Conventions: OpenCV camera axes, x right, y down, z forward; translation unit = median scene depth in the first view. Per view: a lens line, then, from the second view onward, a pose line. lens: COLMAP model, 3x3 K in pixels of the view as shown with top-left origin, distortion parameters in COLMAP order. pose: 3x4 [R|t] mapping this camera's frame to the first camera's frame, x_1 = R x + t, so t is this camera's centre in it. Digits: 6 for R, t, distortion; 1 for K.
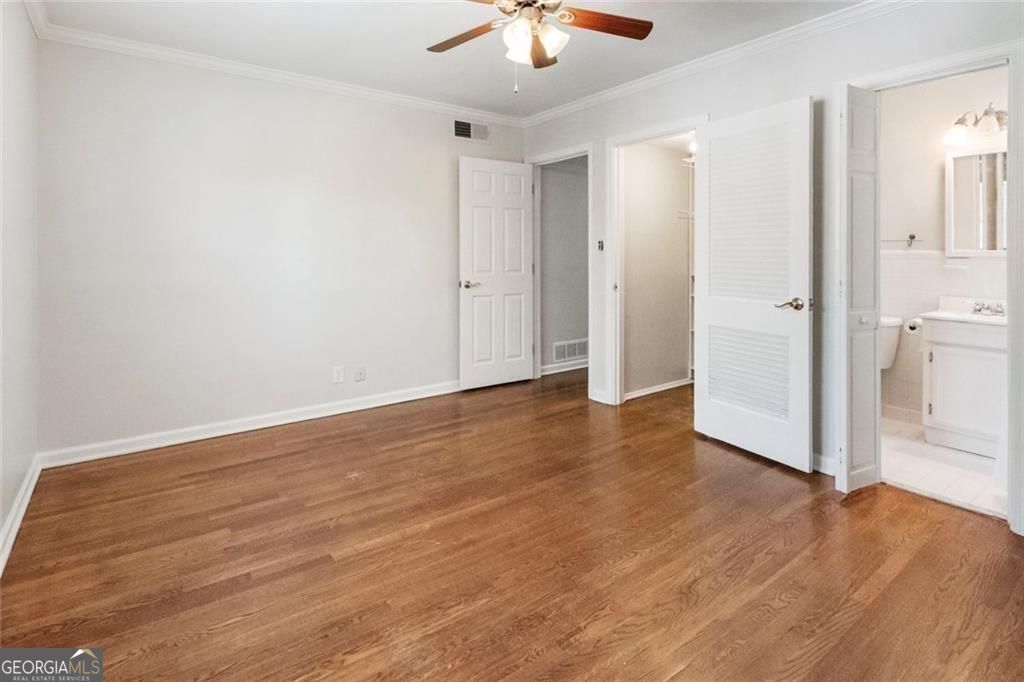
lens RADIAL K [[516.0, 0, 508.2], [0, 516.0, 286.0], [0, 0, 1]] dist [0.002309, -0.000659]
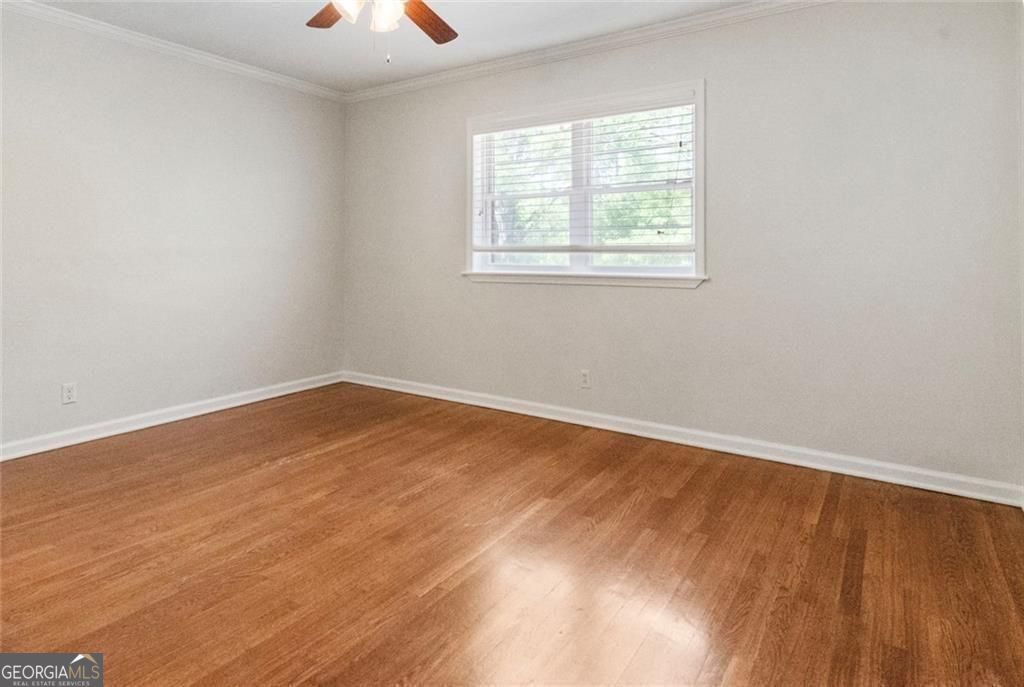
lens RADIAL K [[564.5, 0, 512.0], [0, 564.5, 343.5], [0, 0, 1]] dist [-0.000523, 0.000153]
pose [[-0.939926, 0.053099, -0.337223, 0.130828], [-0.021590, 0.976605, 0.213953, -0.070502], [0.340695, 0.208381, -0.916790, 2.049366]]
